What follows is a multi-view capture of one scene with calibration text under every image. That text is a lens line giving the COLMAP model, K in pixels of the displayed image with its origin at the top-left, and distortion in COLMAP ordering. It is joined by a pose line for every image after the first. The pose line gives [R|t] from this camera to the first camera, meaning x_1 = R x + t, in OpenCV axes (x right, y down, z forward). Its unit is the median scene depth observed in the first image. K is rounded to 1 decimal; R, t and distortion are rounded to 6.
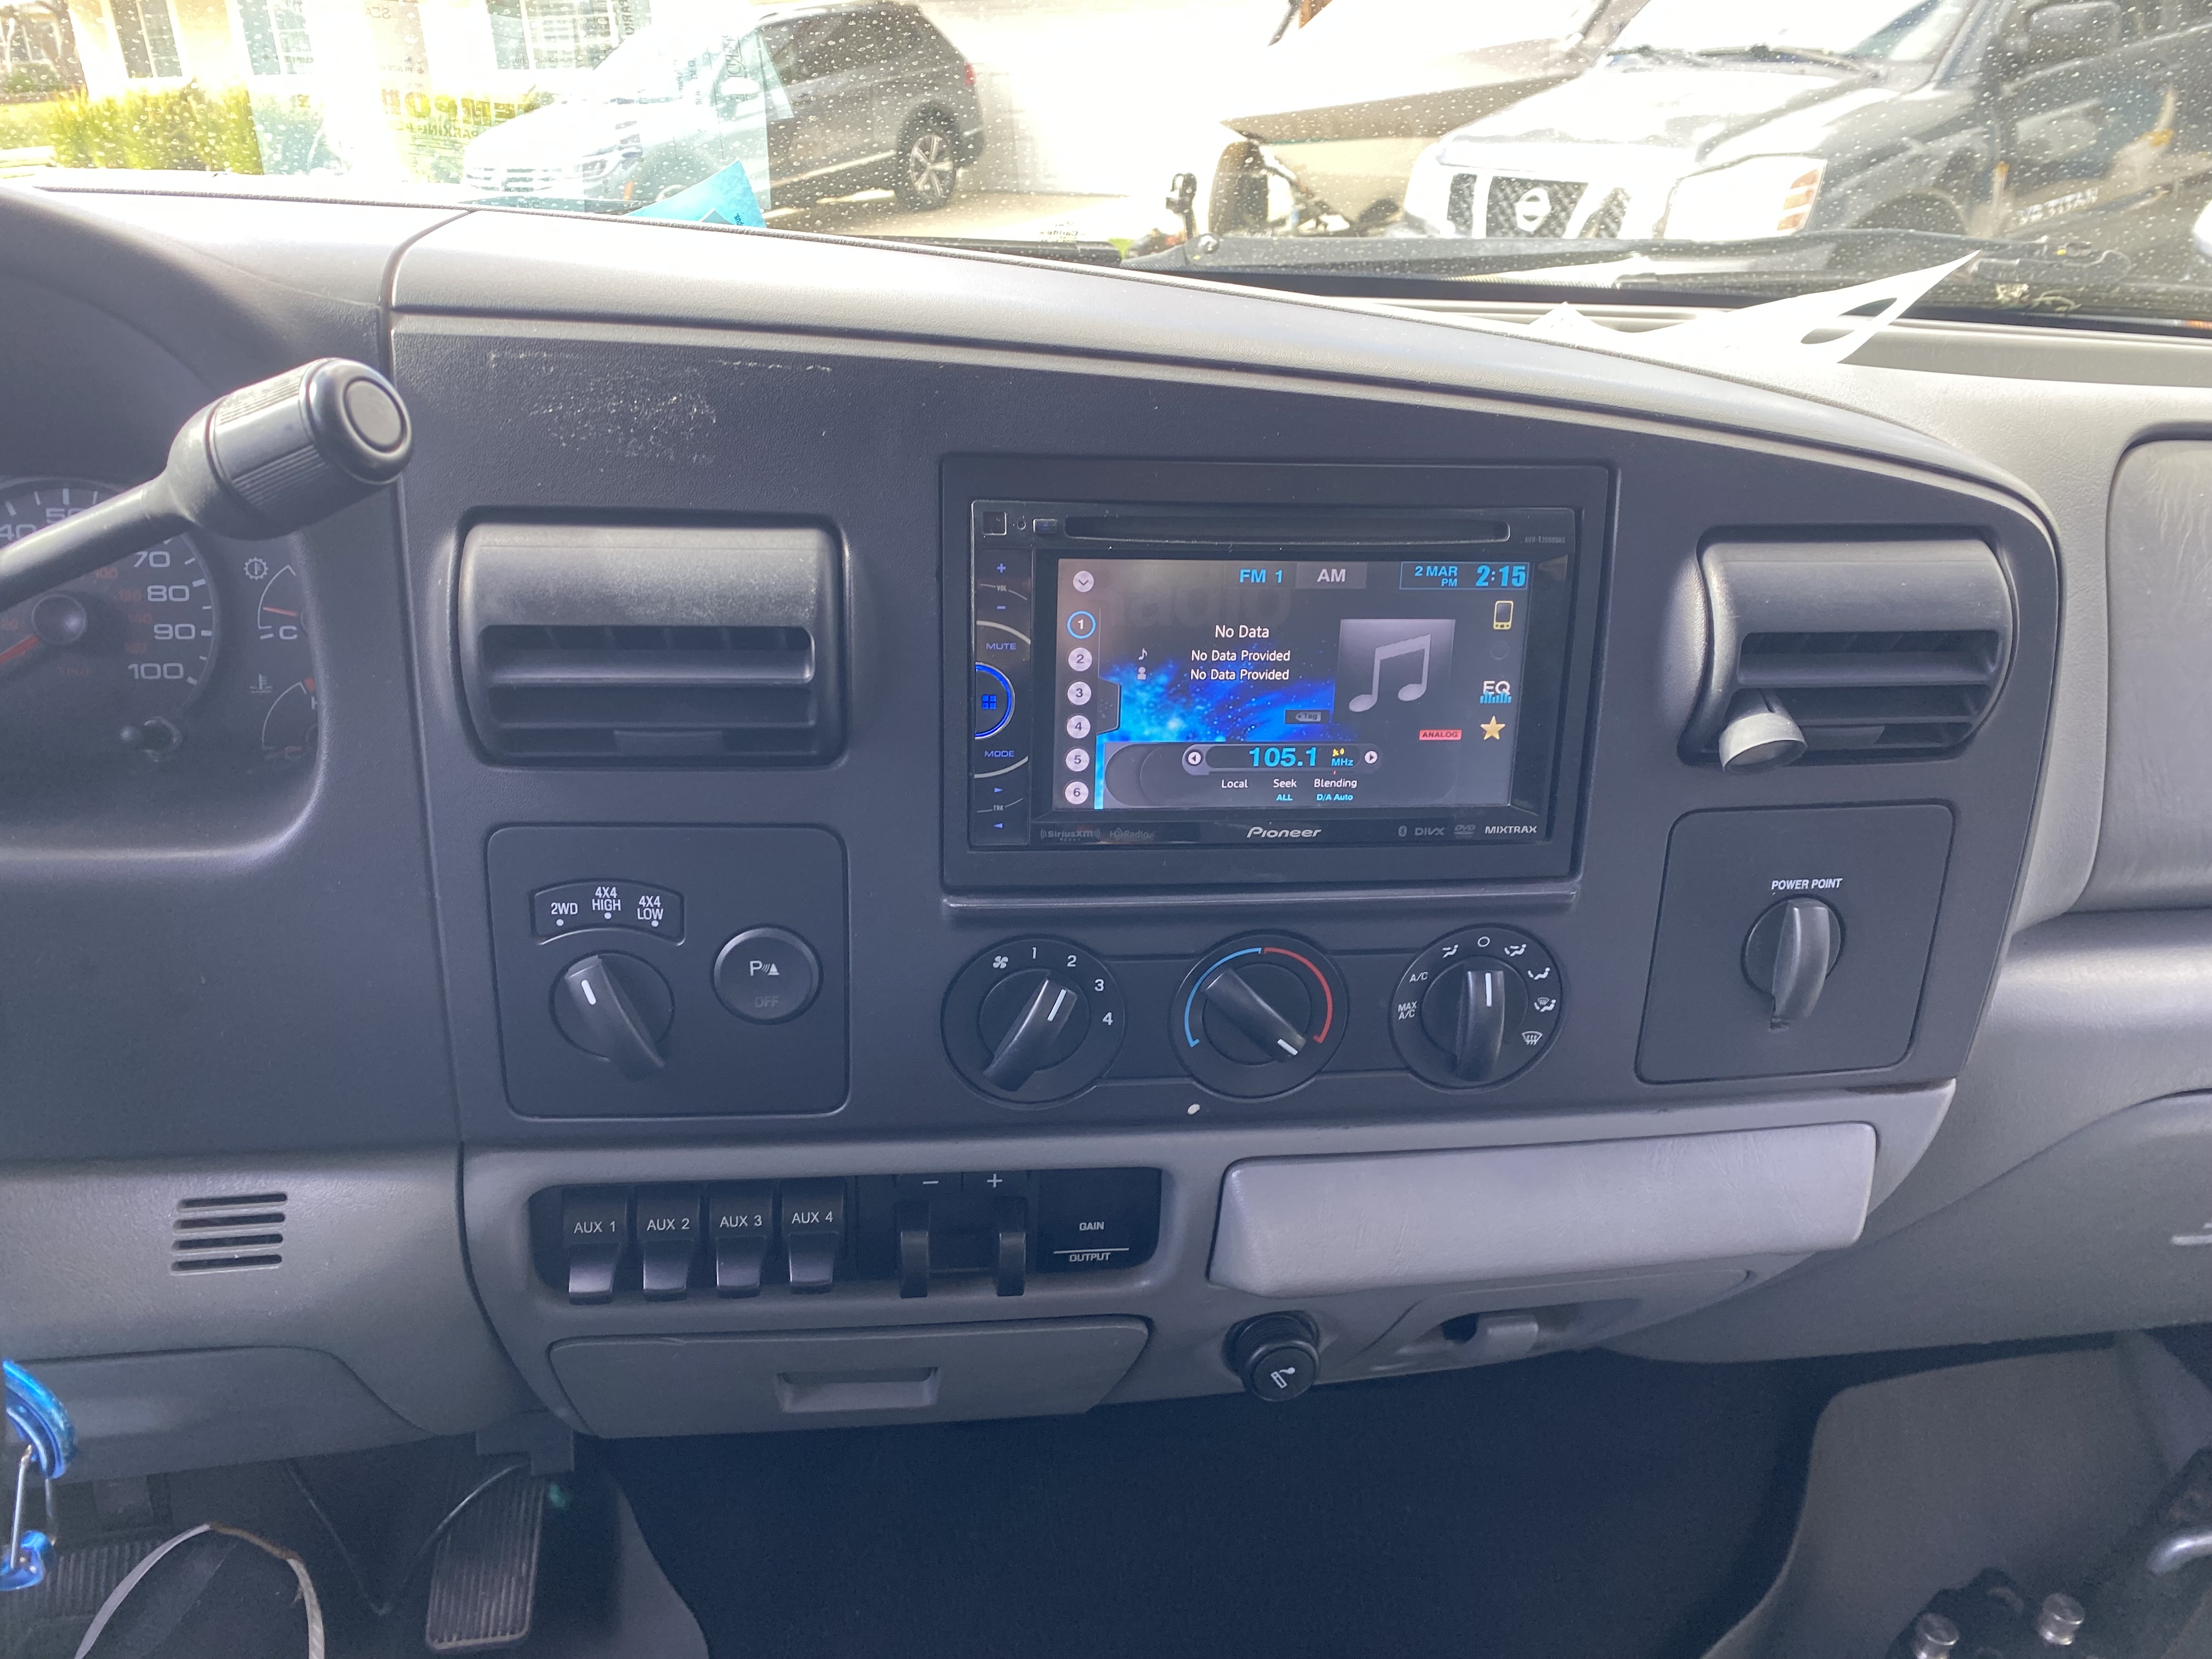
lens RADIAL K [[1685.0, 0, 1103.5], [0, 1685.0, 833.5], [0, 0, 1]] dist [0.005413, -0.000644]
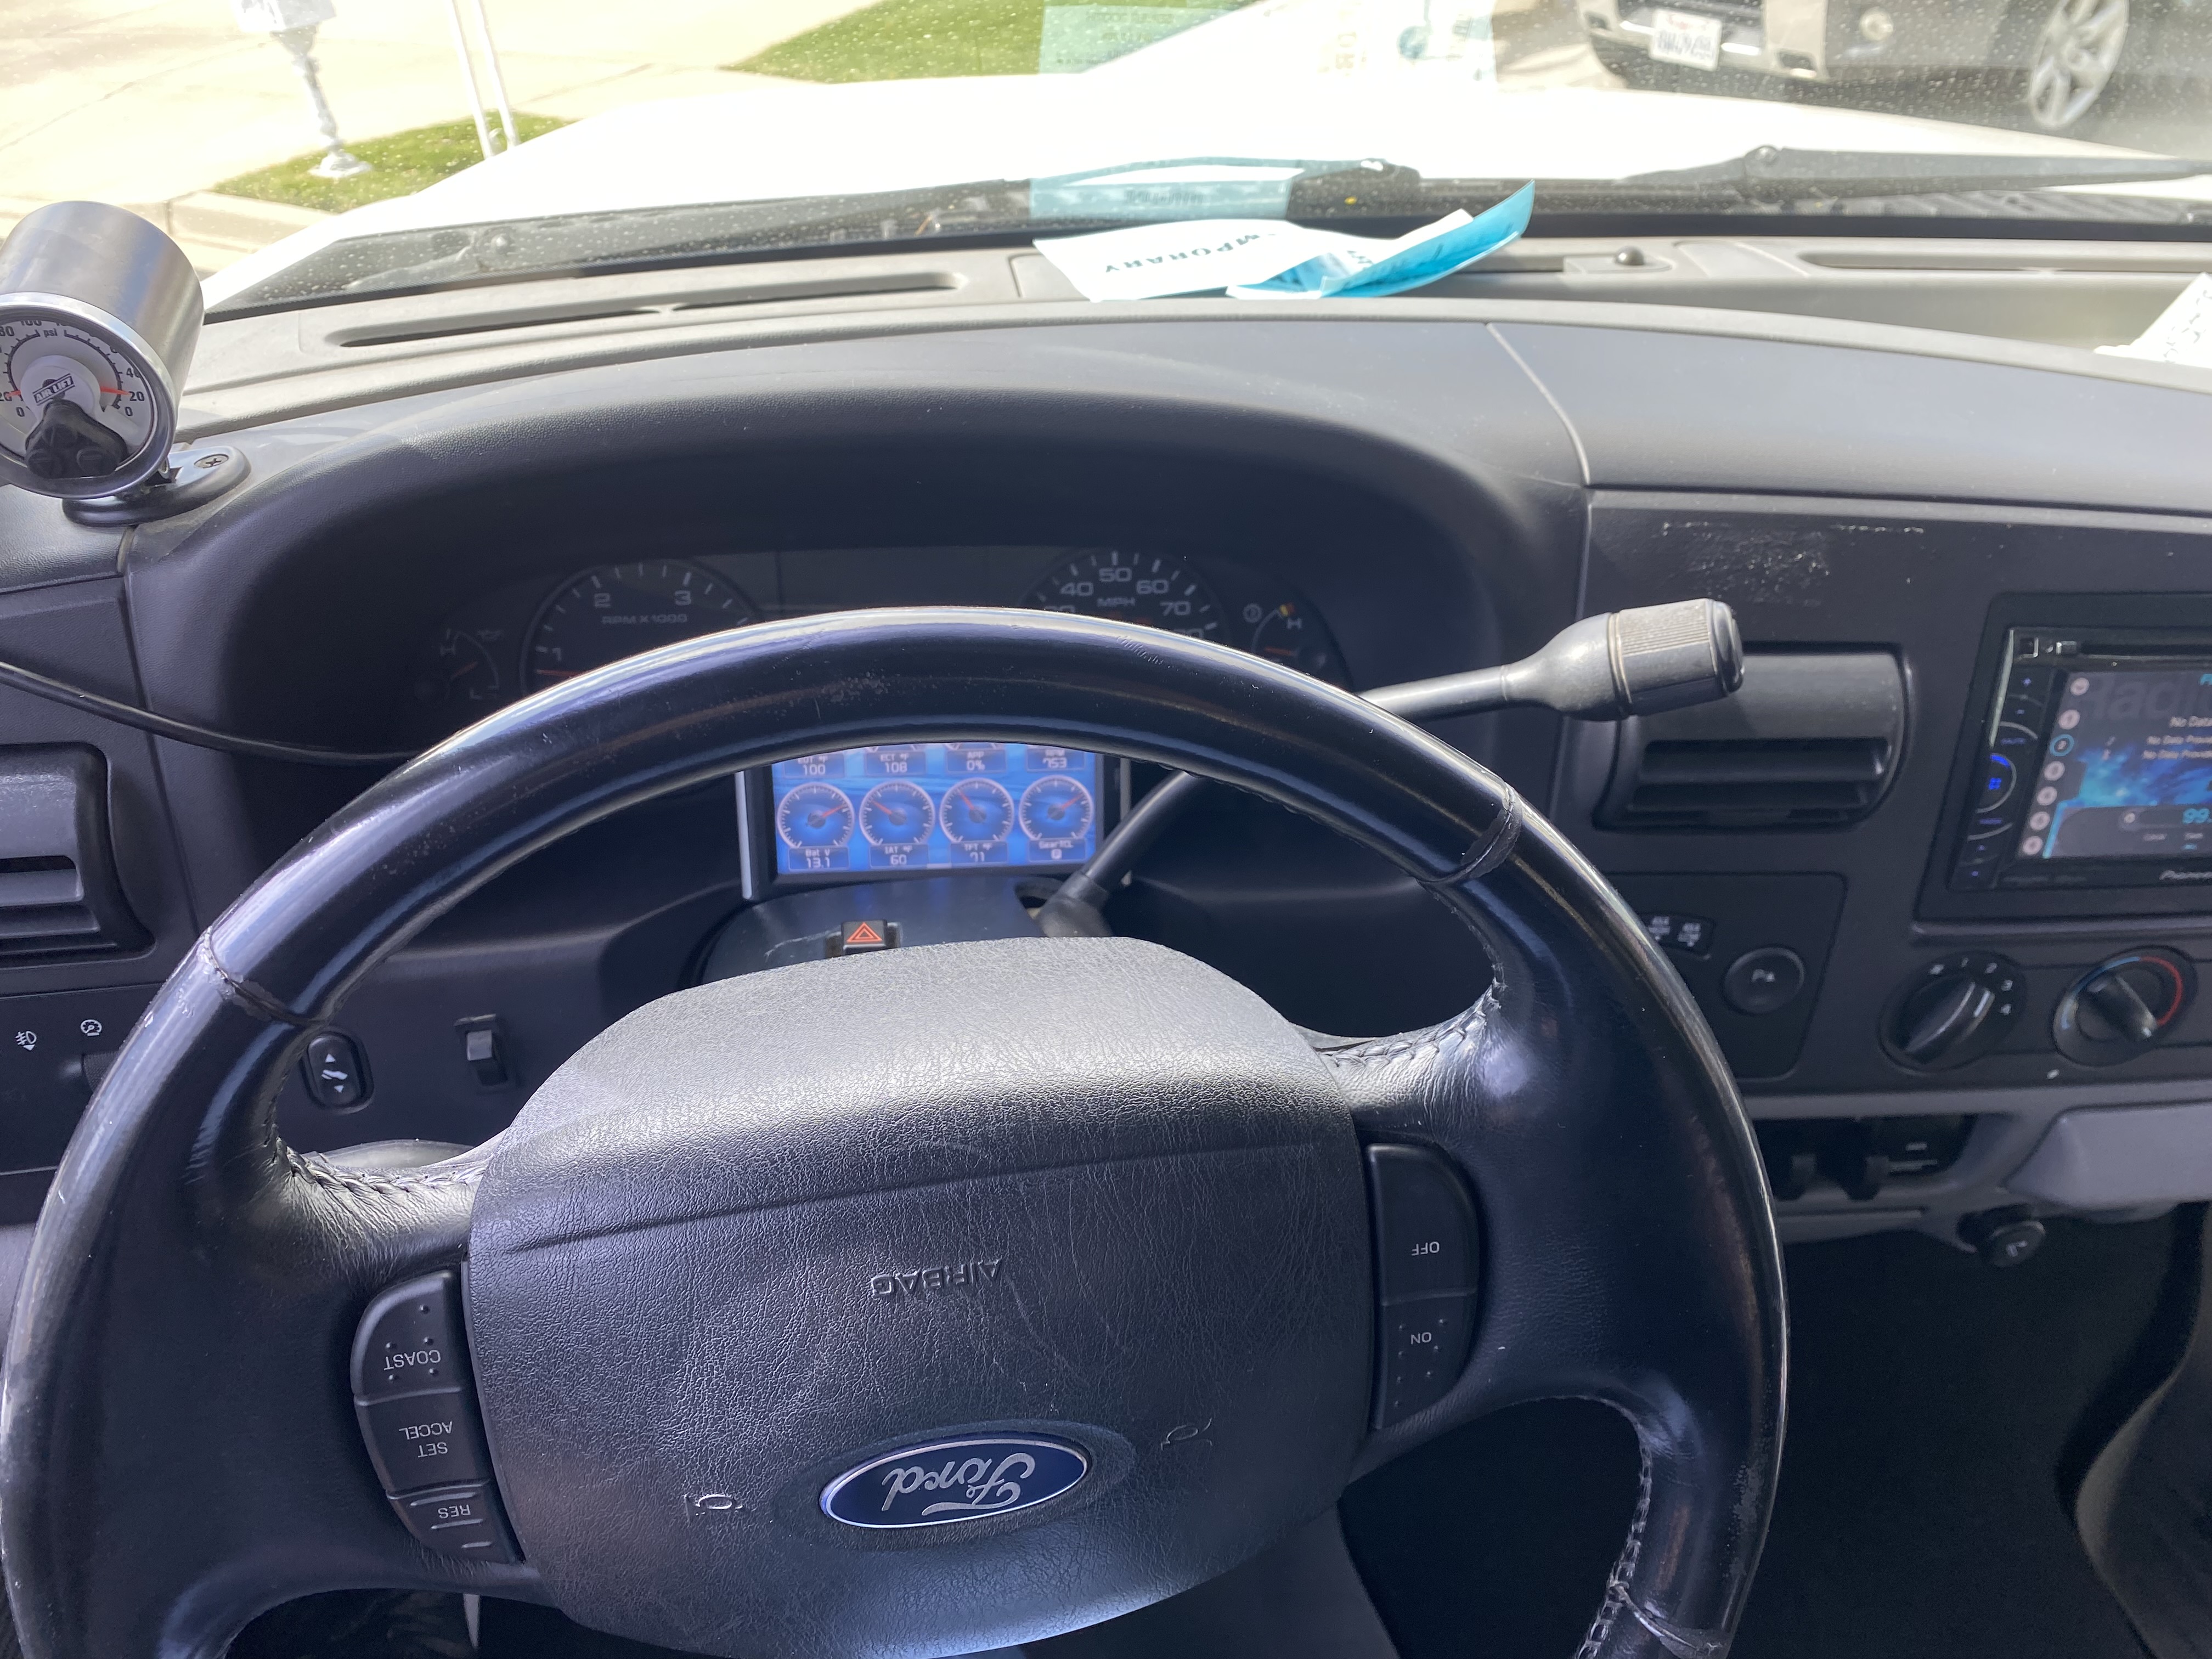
lens RADIAL K [[1685.0, 0, 1109.6], [0, 1685.0, 827.5], [0, 0, 1]] dist [0.005413, -0.000644]
pose [[0.998517, 0.015567, -0.052163, -0.637289], [-0.007095, 0.987283, 0.158813, -0.232161], [0.053972, -0.158208, 0.985930, -0.268757]]
